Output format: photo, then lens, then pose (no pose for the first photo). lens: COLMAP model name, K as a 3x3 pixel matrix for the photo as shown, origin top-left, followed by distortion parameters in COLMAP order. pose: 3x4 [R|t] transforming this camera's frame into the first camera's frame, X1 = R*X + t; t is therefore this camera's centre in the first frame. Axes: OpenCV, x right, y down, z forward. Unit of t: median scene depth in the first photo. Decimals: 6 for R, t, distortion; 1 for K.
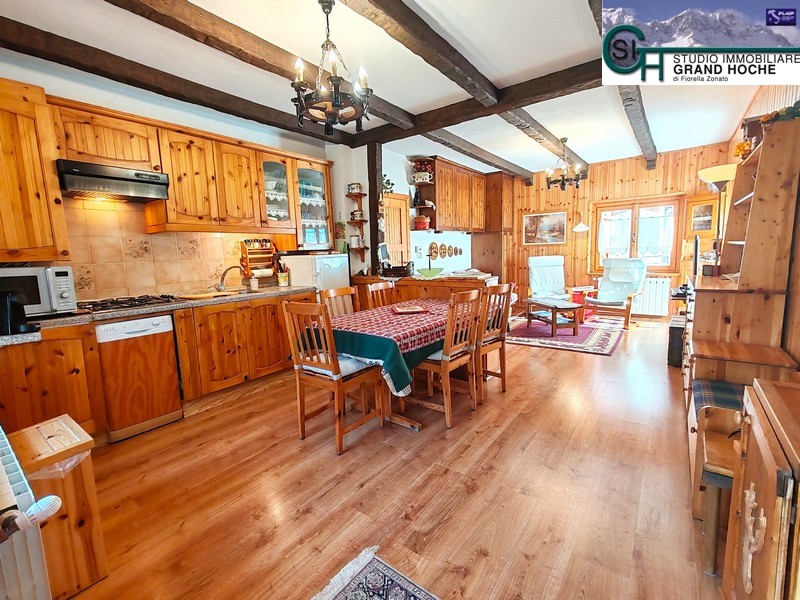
lens RADIAL K [[360.9, 0, 398.6], [0, 360.9, 299.8], [0, 0, 1]] dist [0.000421, 0.001596]
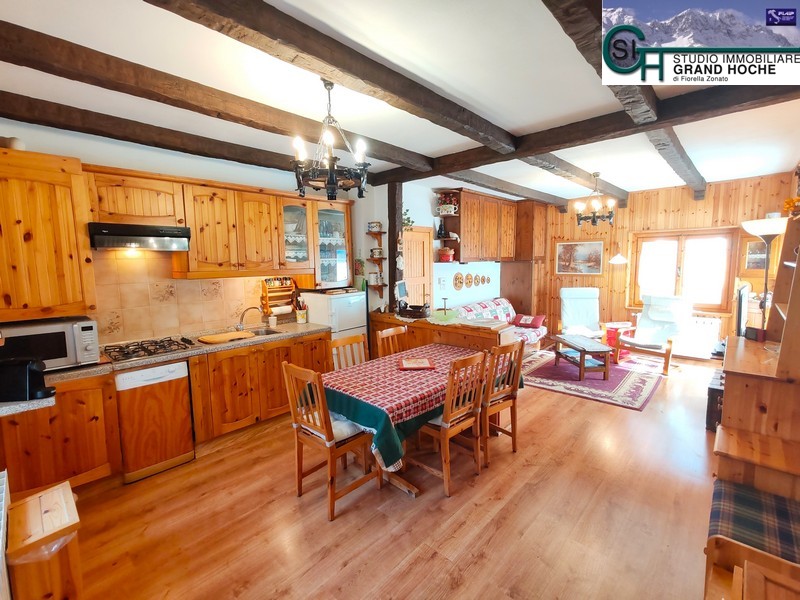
lens RADIAL K [[360.9, 0, 398.1], [0, 360.9, 300.2], [0, 0, 1]] dist [0.000421, 0.001596]
pose [[0.993778, 0.029972, -0.107268, 0.079690], [-0.031944, 0.999350, -0.016710, -0.122693], [0.106698, 0.020033, 0.994090, 0.014227]]
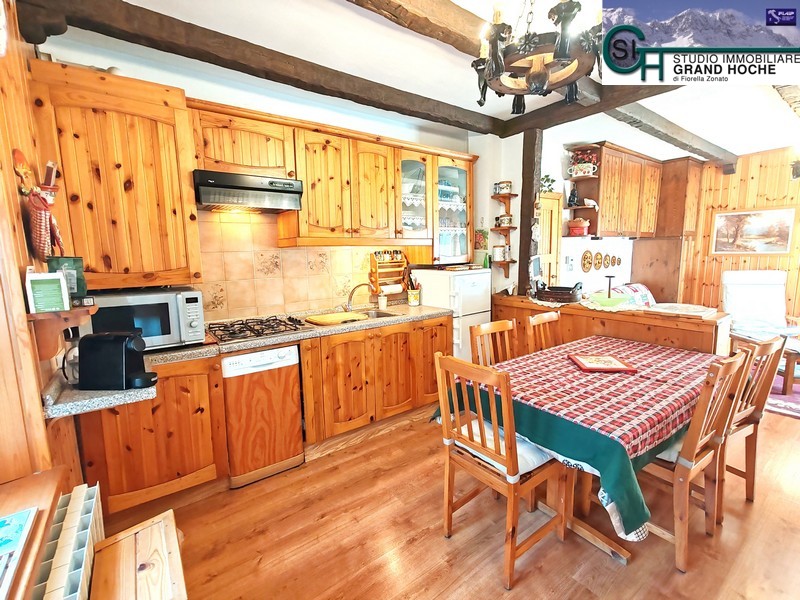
lens RADIAL K [[360.9, 0, 397.8], [0, 360.9, 300.1], [0, 0, 1]] dist [0.000421, 0.001596]
pose [[0.957635, 0.053624, -0.282947, -0.146473], [-0.050832, 0.998559, 0.017206, -0.081962], [0.283462, -0.002095, 0.958981, 0.216750]]
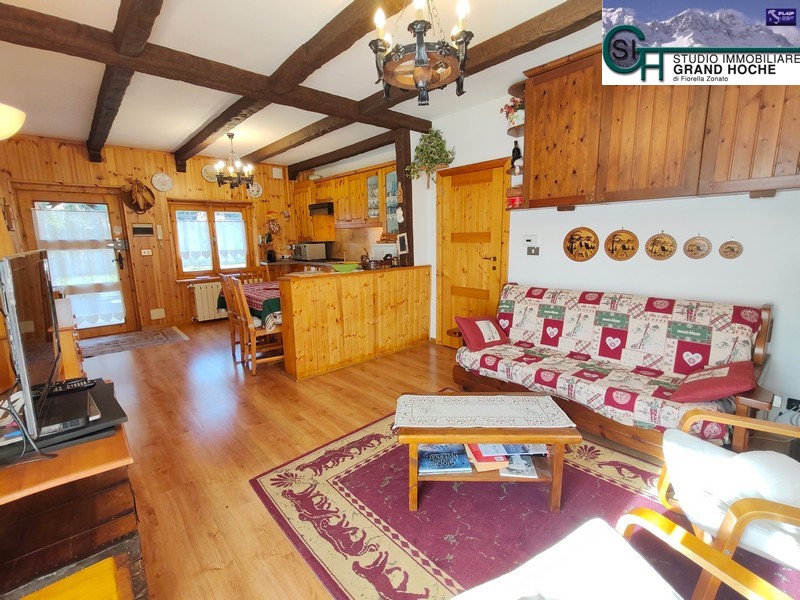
lens RADIAL K [[360.9, 0, 403.8], [0, 360.9, 298.4], [0, 0, 1]] dist [0.000421, 0.001596]
pose [[-0.176910, 0.207199, -0.962170, 1.294280], [-0.106002, 0.967892, 0.227921, -0.298197], [0.978502, 0.142314, -0.149266, 1.653252]]
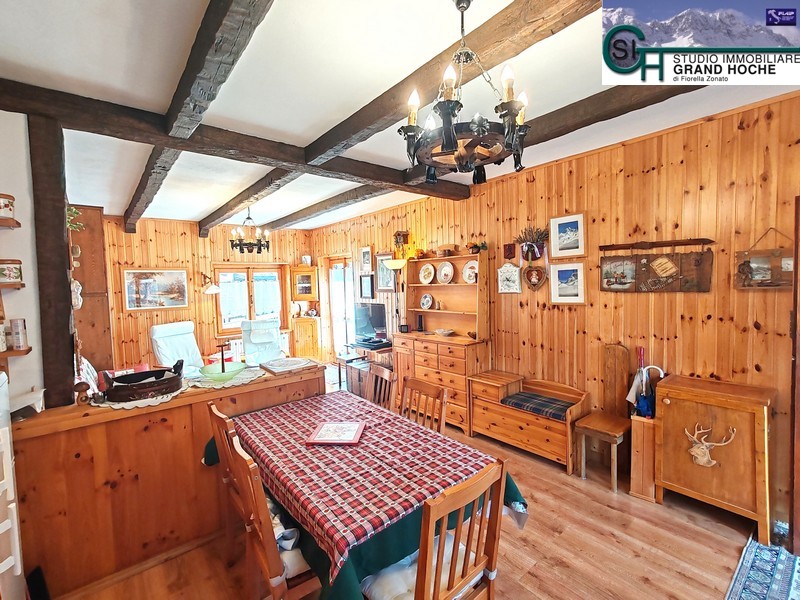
lens RADIAL K [[360.9, 0, 400.8], [0, 360.9, 300.3], [0, 0, 1]] dist [0.000421, 0.001596]
pose [[0.227462, -0.022681, 0.973523, -0.566571], [0.150001, 0.988613, -0.012015, -0.182373], [-0.962165, 0.148762, 0.228274, 0.674197]]
